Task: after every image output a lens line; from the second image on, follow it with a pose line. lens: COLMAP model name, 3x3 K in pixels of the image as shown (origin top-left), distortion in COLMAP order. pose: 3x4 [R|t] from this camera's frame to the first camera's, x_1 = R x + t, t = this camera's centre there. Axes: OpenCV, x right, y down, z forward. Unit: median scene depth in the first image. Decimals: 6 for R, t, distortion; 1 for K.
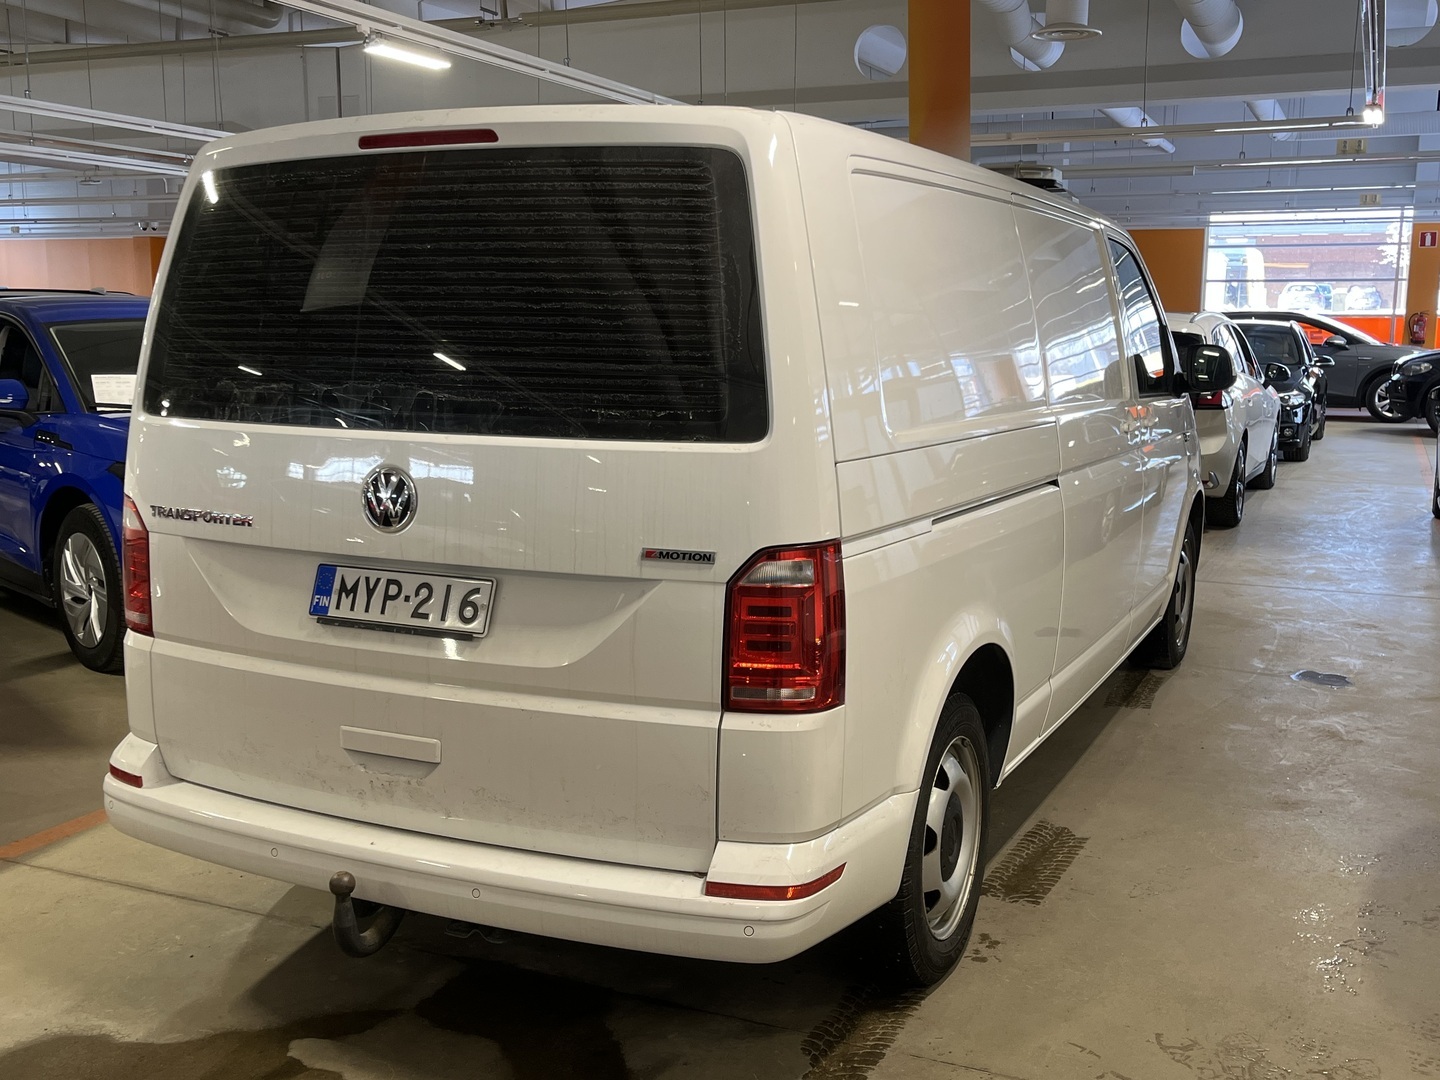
lens RADIAL K [[1488.8, 0, 720.0], [0, 1488.8, 540.0], [0, 0, 1]] dist [0.077343, -0.003420]
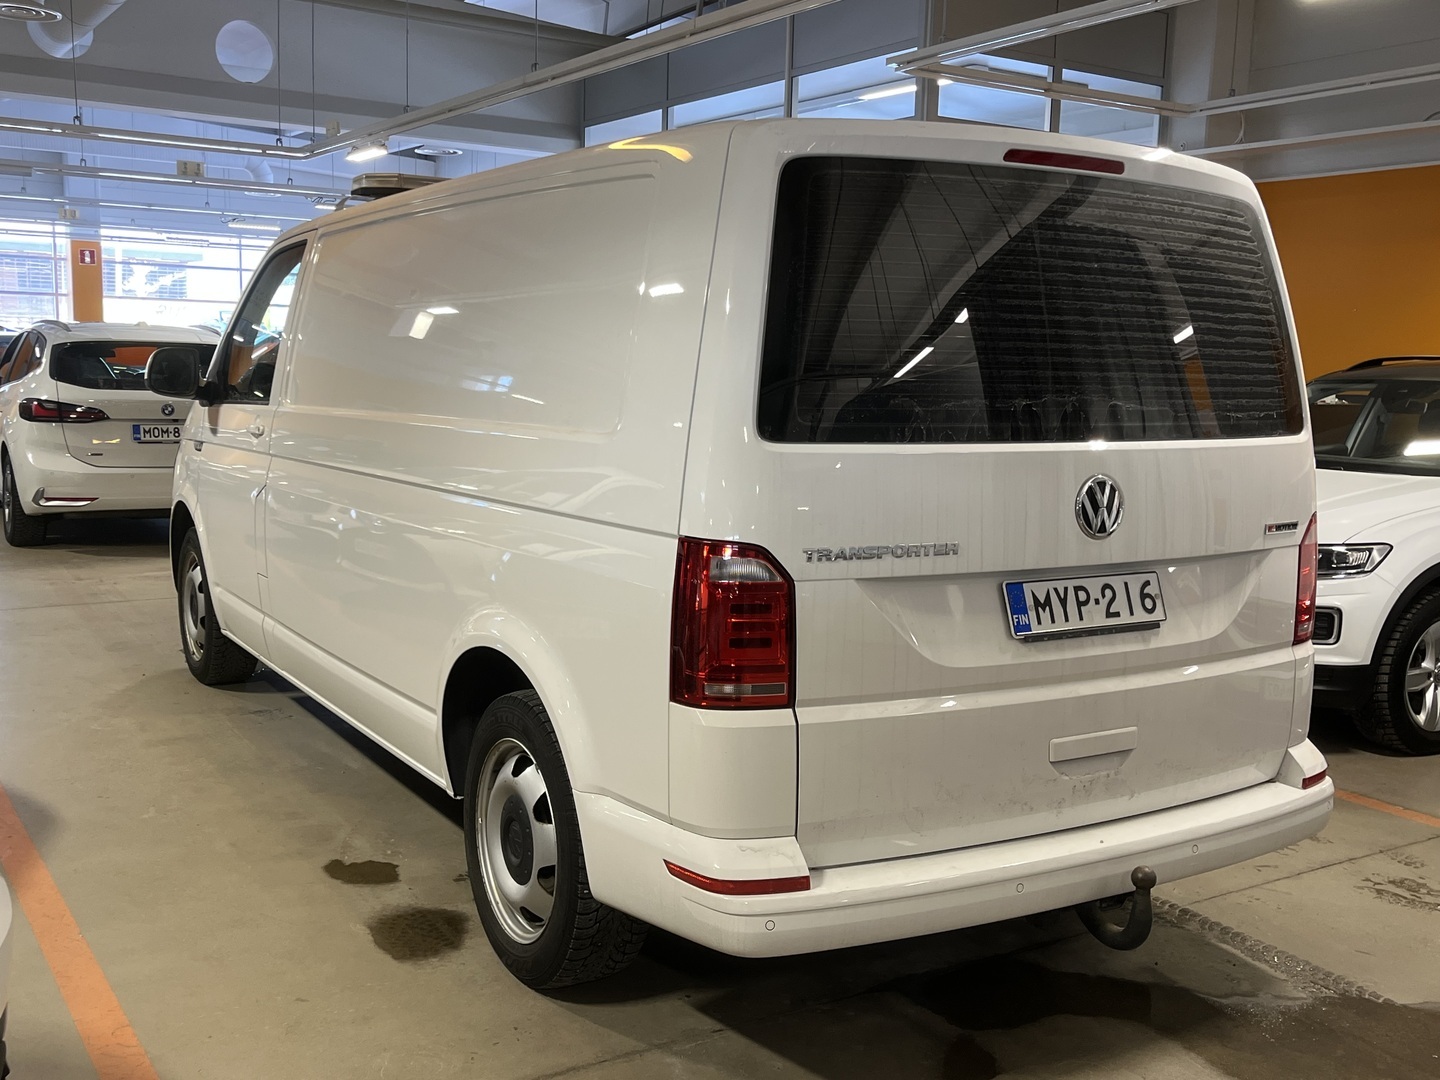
lens RADIAL K [[1488.8, 0, 720.0], [0, 1488.8, 540.0], [0, 0, 1]] dist [0.077343, -0.003420]
pose [[0.523994, -0.095875, 0.846309, -1.212754], [0.103353, 0.993459, 0.048553, -0.080434], [-0.845428, 0.062027, 0.530475, 0.656931]]
